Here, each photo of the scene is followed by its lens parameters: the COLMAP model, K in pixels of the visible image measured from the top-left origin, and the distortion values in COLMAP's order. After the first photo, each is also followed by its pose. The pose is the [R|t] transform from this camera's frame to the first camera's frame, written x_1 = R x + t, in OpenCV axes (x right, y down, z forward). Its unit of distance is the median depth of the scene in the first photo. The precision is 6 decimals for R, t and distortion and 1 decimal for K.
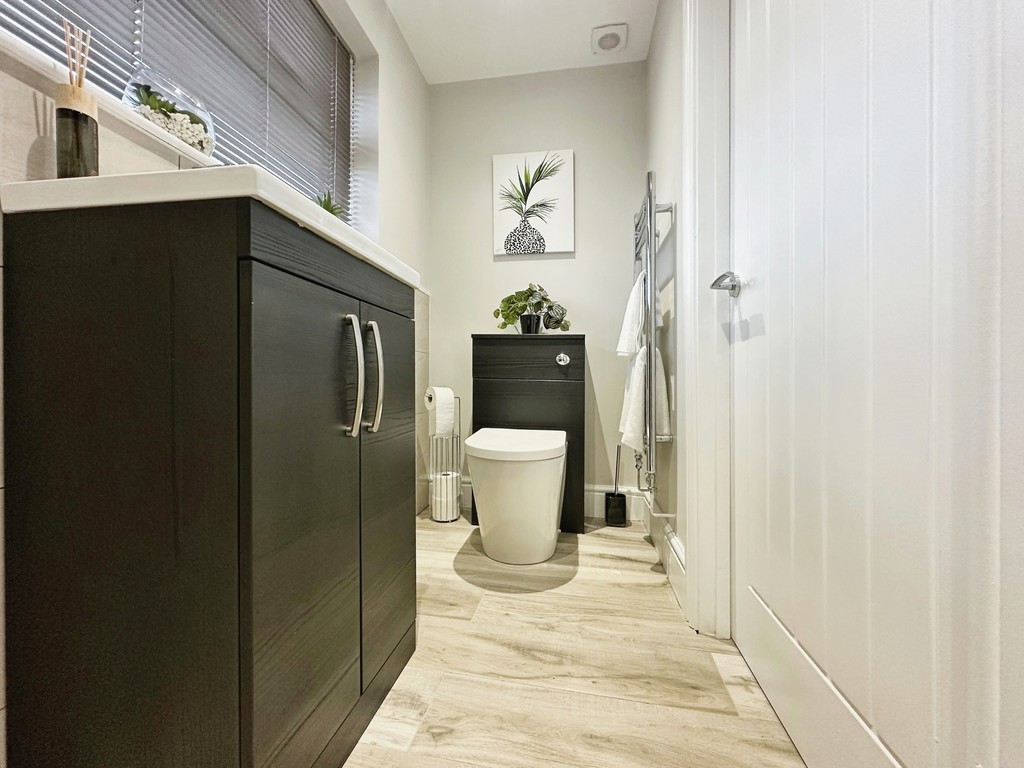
lens RADIAL K [[409.2, 0, 486.6], [0, 409.2, 382.0], [0, 0, 1]] dist [-0.001861, -0.000119]
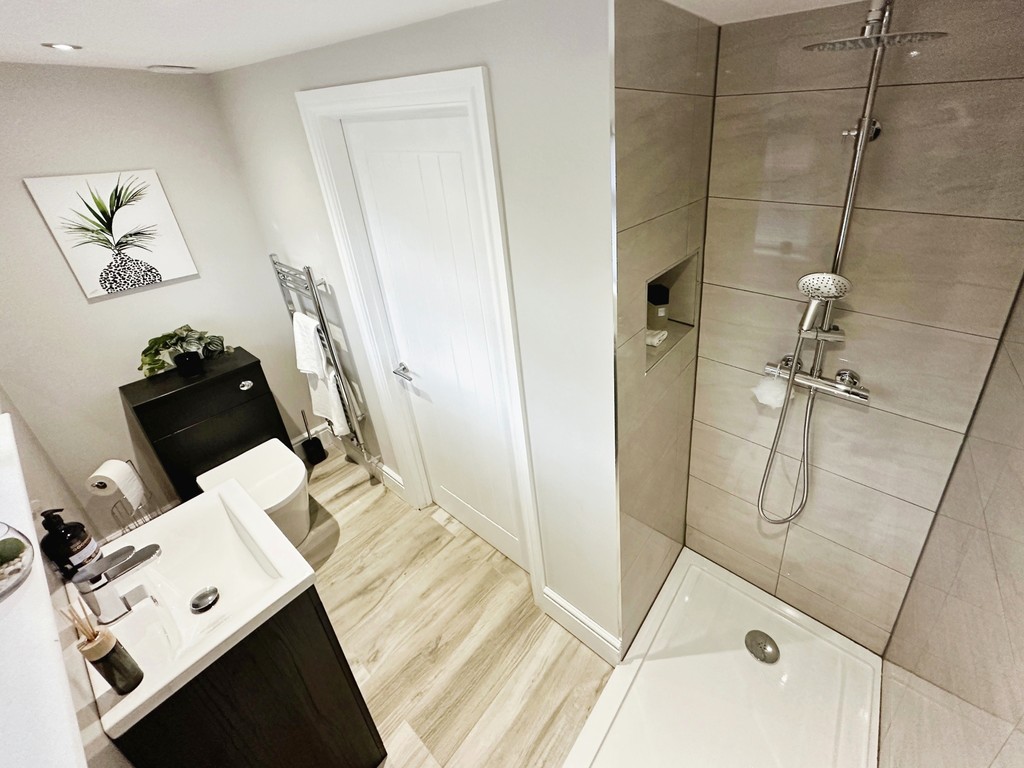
lens RADIAL K [[409.2, 0, 514.7], [0, 409.2, 379.3], [0, 0, 1]] dist [-0.001861, -0.000119]
pose [[0.494103, -0.462674, 0.736067, -0.303740], [0.111601, 0.873384, 0.474073, -0.596823], [-0.862211, -0.152095, 0.483176, -0.180663]]
